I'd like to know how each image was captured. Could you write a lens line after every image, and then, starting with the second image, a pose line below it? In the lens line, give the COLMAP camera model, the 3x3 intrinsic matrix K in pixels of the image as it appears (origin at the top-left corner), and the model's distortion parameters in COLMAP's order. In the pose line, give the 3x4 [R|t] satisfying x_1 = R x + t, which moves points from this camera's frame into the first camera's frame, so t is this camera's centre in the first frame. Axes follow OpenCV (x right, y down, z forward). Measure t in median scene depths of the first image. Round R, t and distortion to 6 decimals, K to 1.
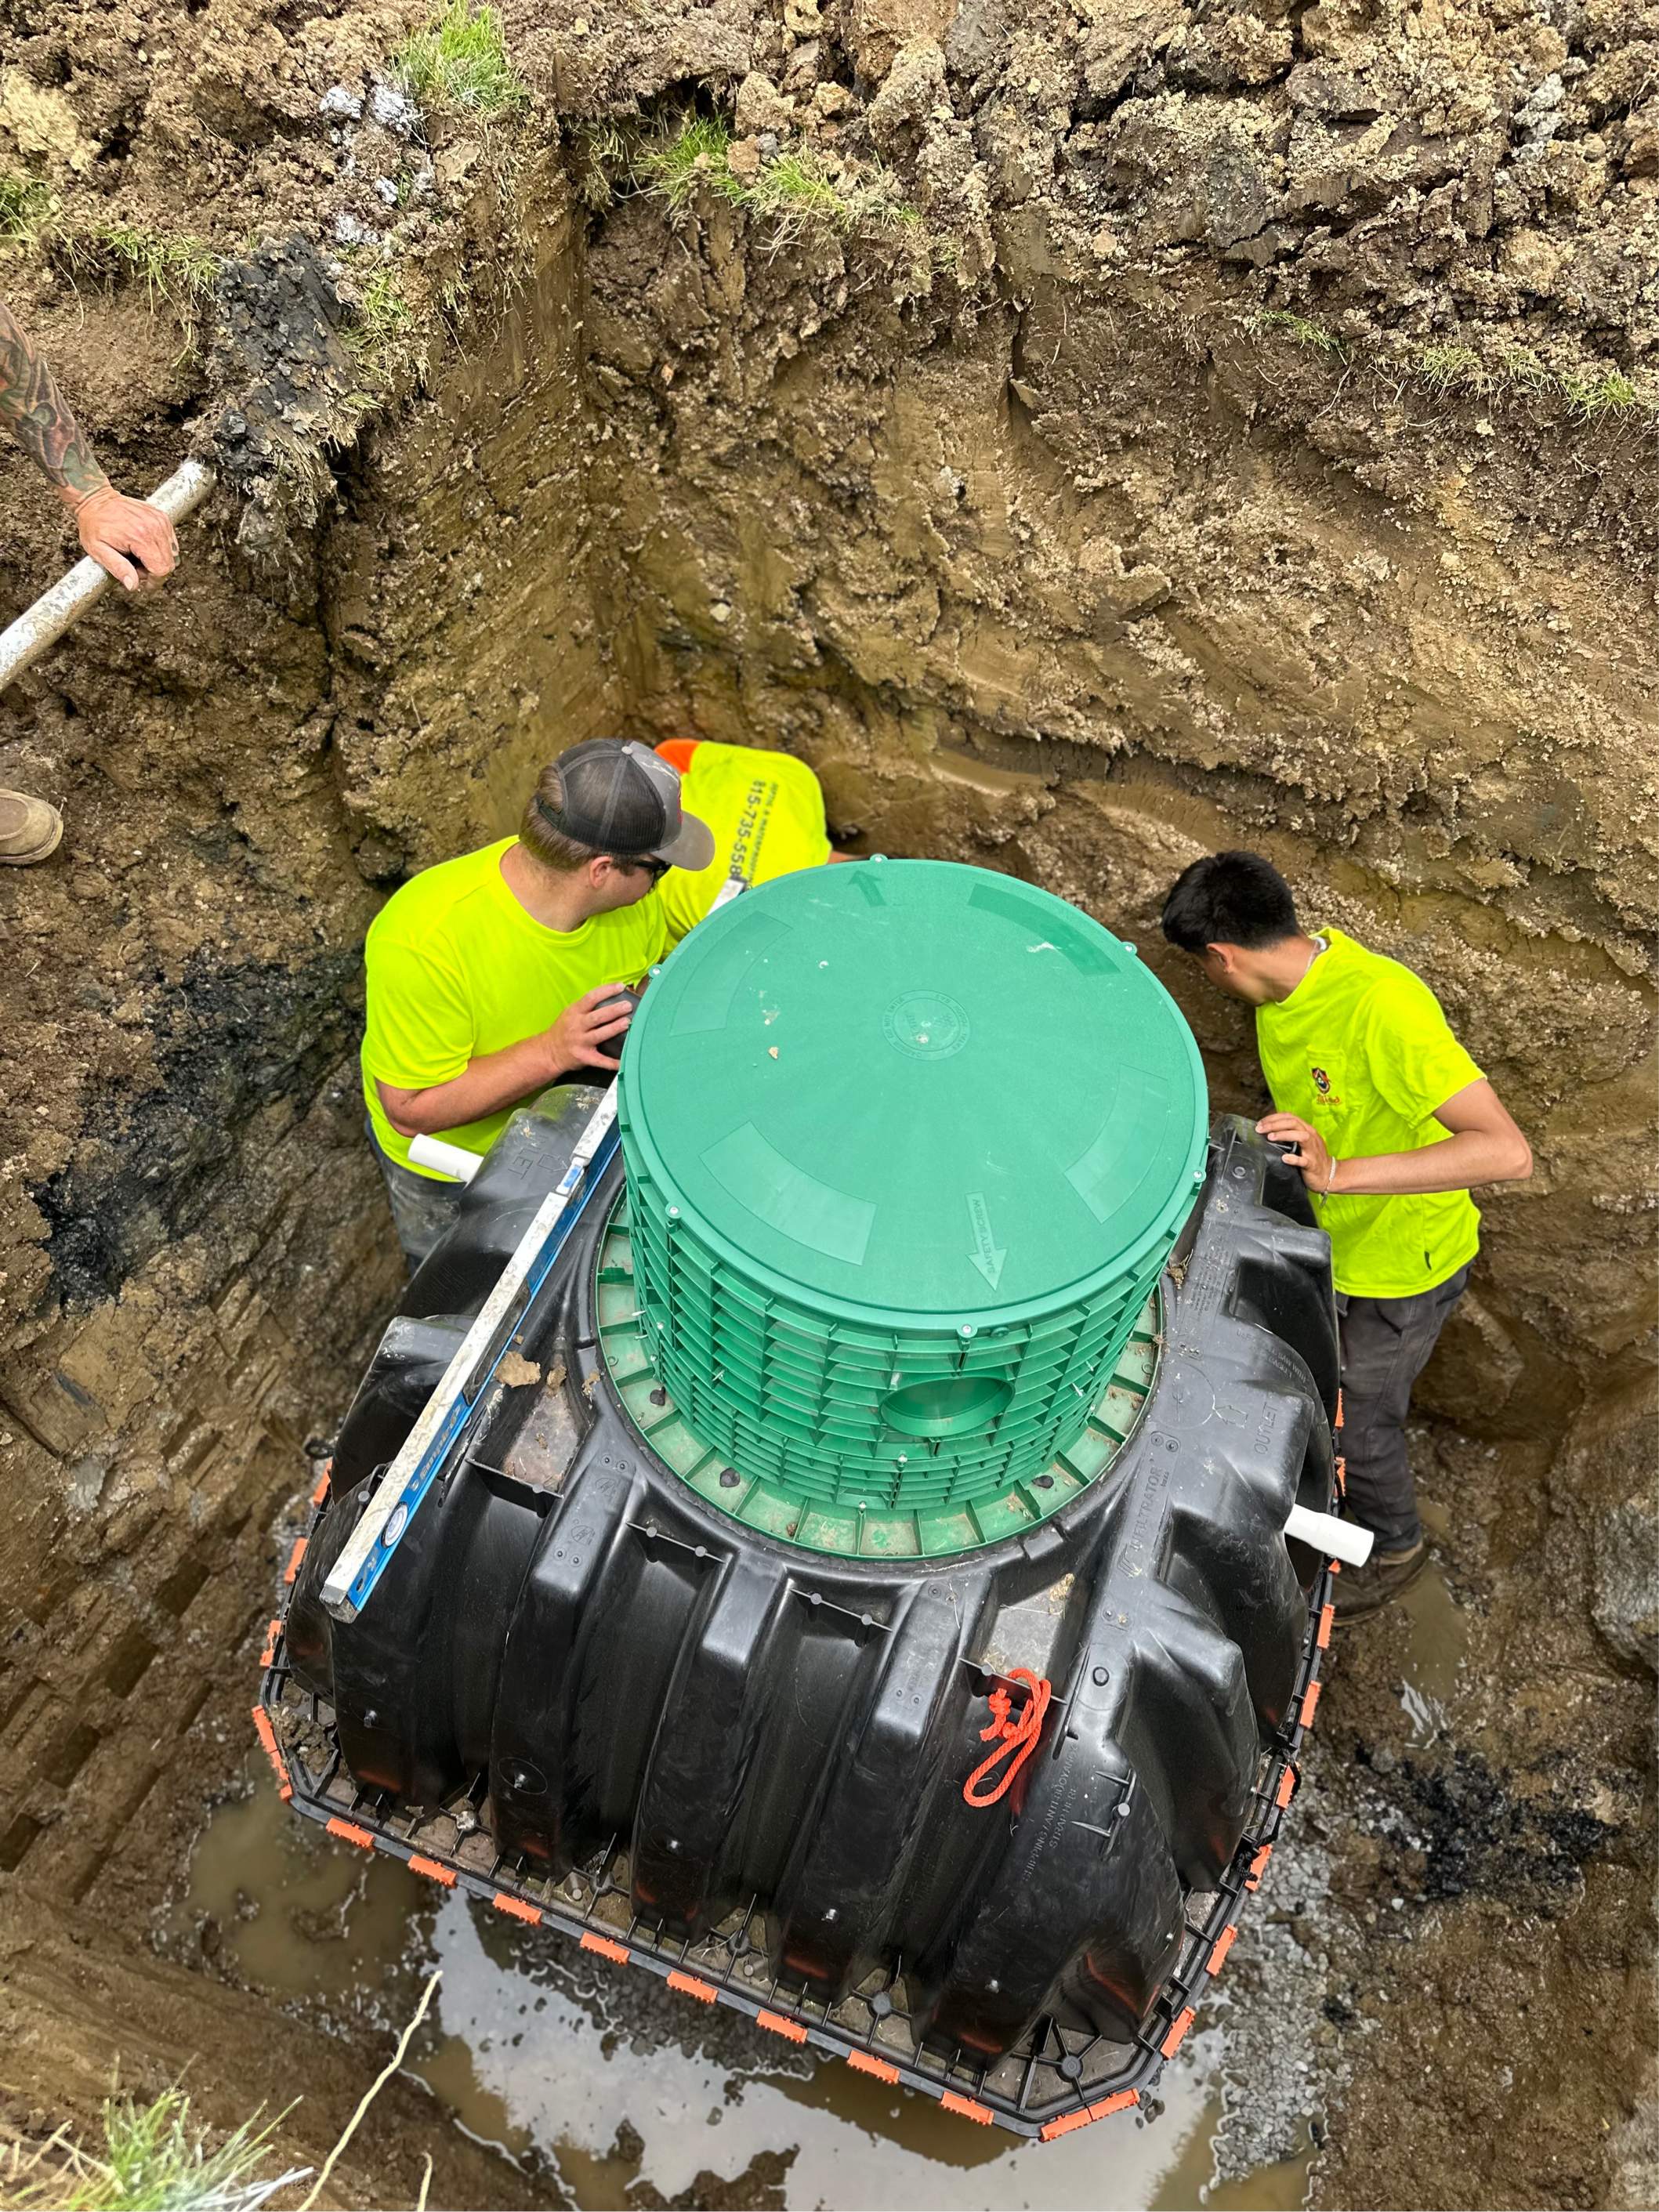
lens RADIAL K [[1568.6, 0, 836.4], [0, 1568.6, 1155.5], [0, 0, 1]] dist [0.041113, -0.035038]
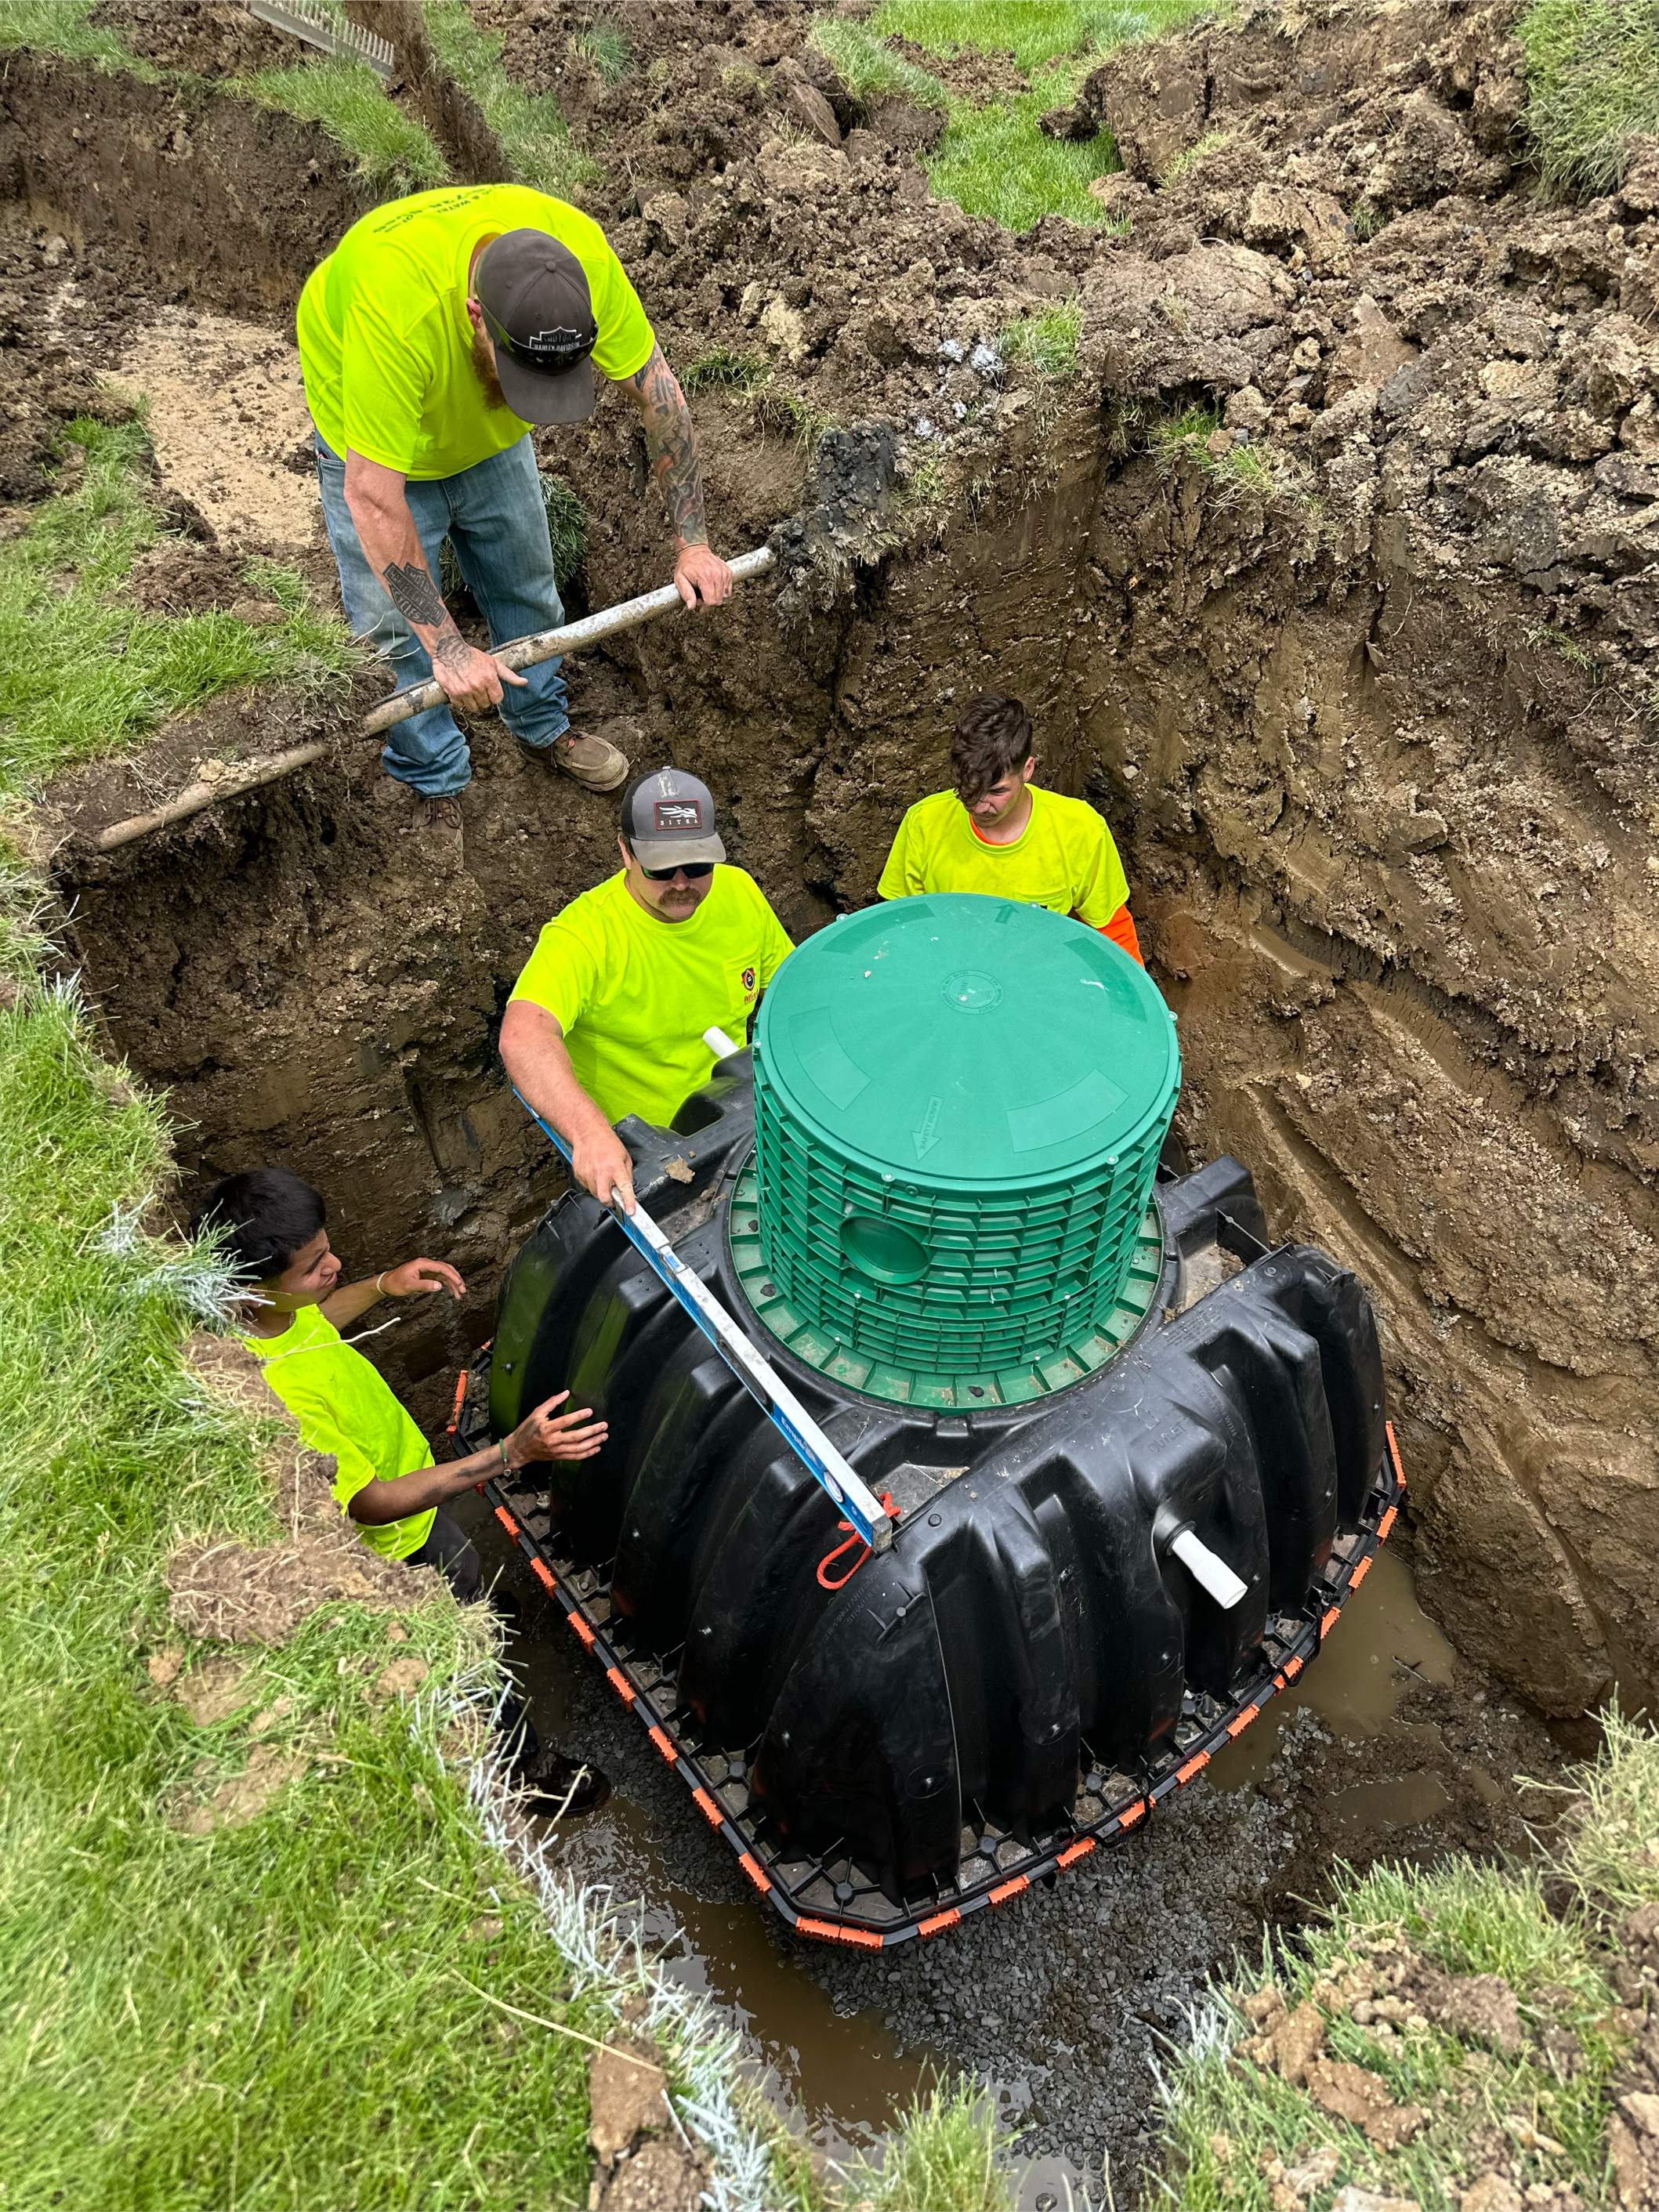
lens RADIAL K [[1568.6, 0, 836.4], [0, 1568.6, 1155.5], [0, 0, 1]] dist [0.041113, -0.035038]
pose [[0.864530, 0.358766, -0.351959, 0.347826], [-0.404047, 0.912621, -0.062203, 0.134711], [0.298889, 0.195985, 0.933946, -0.225808]]
